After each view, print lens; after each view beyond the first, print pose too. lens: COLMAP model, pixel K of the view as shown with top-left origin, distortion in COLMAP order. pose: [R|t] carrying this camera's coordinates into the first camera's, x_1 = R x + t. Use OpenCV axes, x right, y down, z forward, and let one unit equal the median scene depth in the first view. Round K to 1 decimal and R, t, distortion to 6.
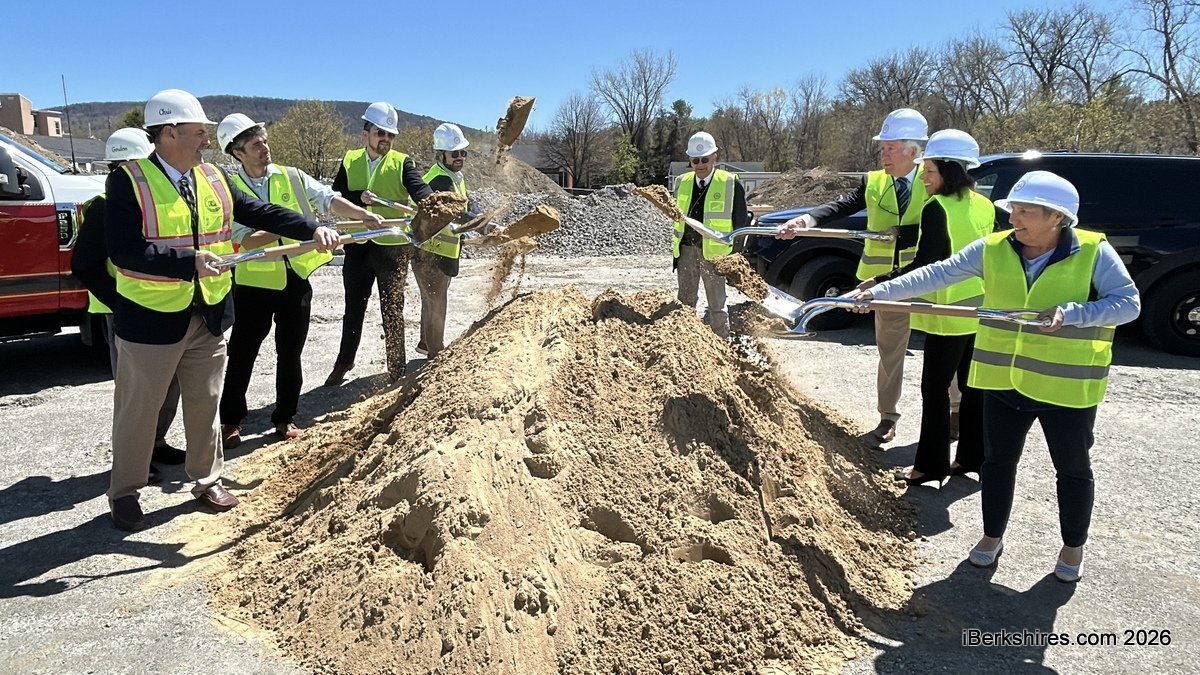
lens RADIAL K [[779.6, 0, 564.4], [0, 779.6, 315.7], [0, 0, 1]] dist [0.002629, -0.005436]
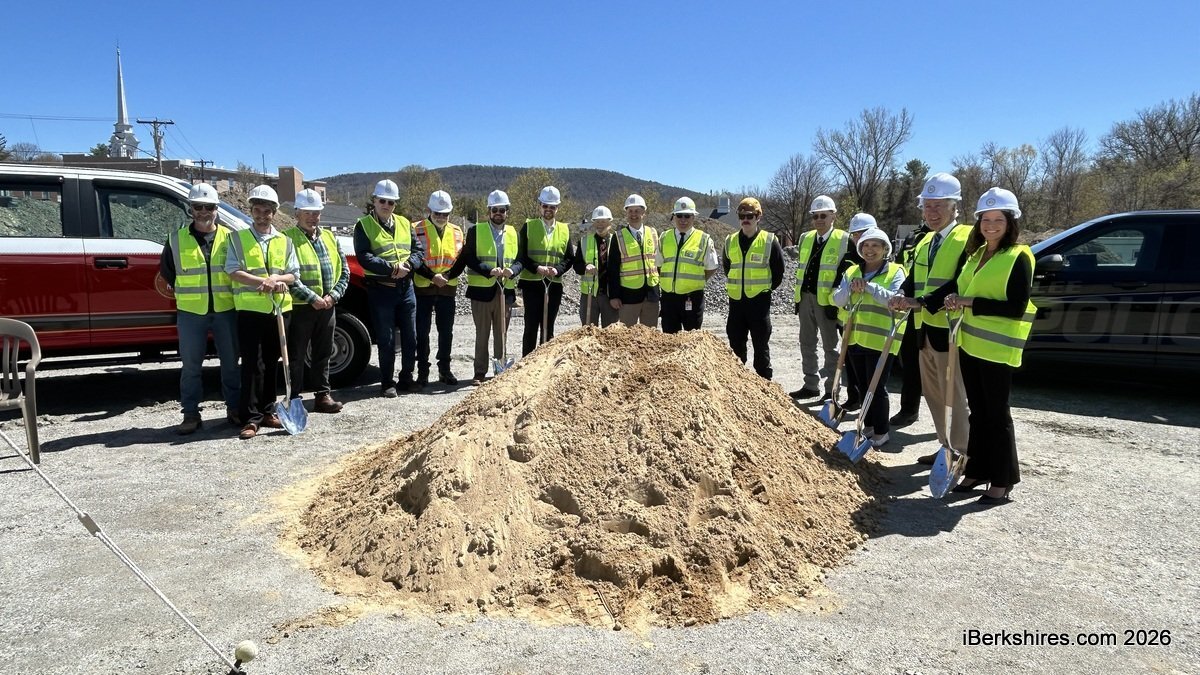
lens RADIAL K [[788.7, 0, 604.8], [0, 788.7, 337.2], [0, 0, 1]] dist [-0.000158, -0.002409]
pose [[0.974034, 0.029739, -0.224438, 0.383735], [-0.041837, 0.997905, -0.049343, 0.061087], [0.222501, 0.057452, 0.973238, -0.231963]]
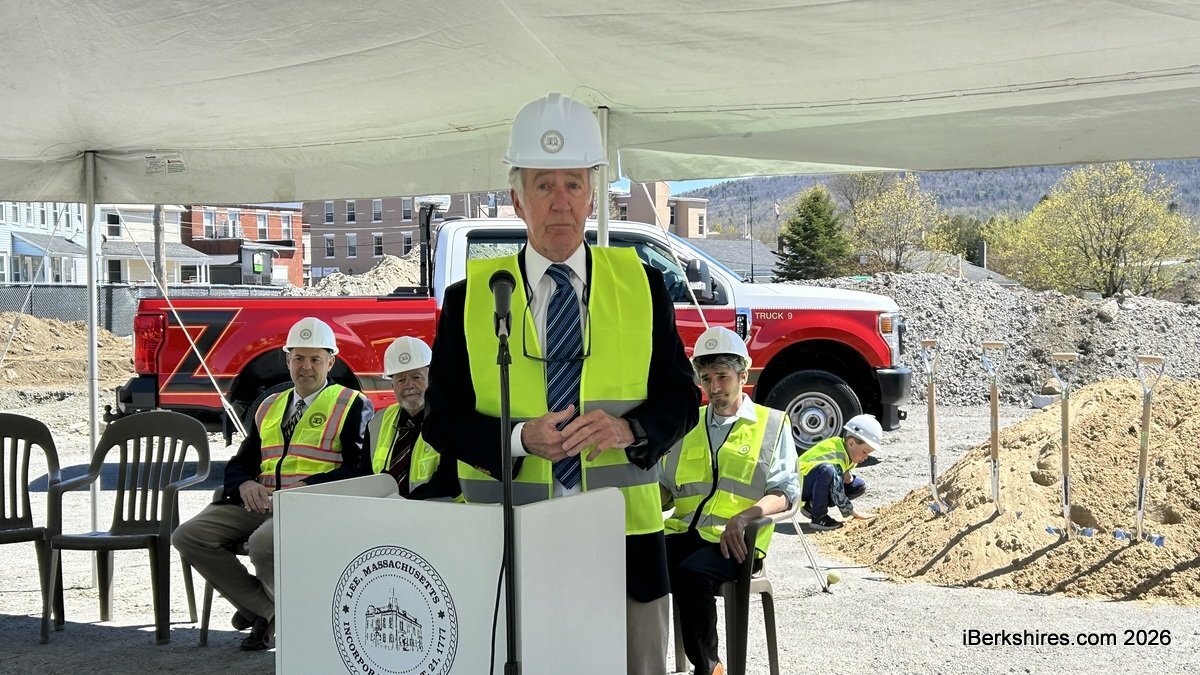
lens RADIAL K [[1556.1, 0, 590.4], [0, 1556.1, 357.3], [0, 0, 1]] dist [0.055235, 0.000000]
pose [[0.805777, 0.012549, -0.592085, 0.952206], [-0.094015, 0.989808, -0.106968, 0.348432], [0.584708, 0.141857, 0.798745, -1.697651]]
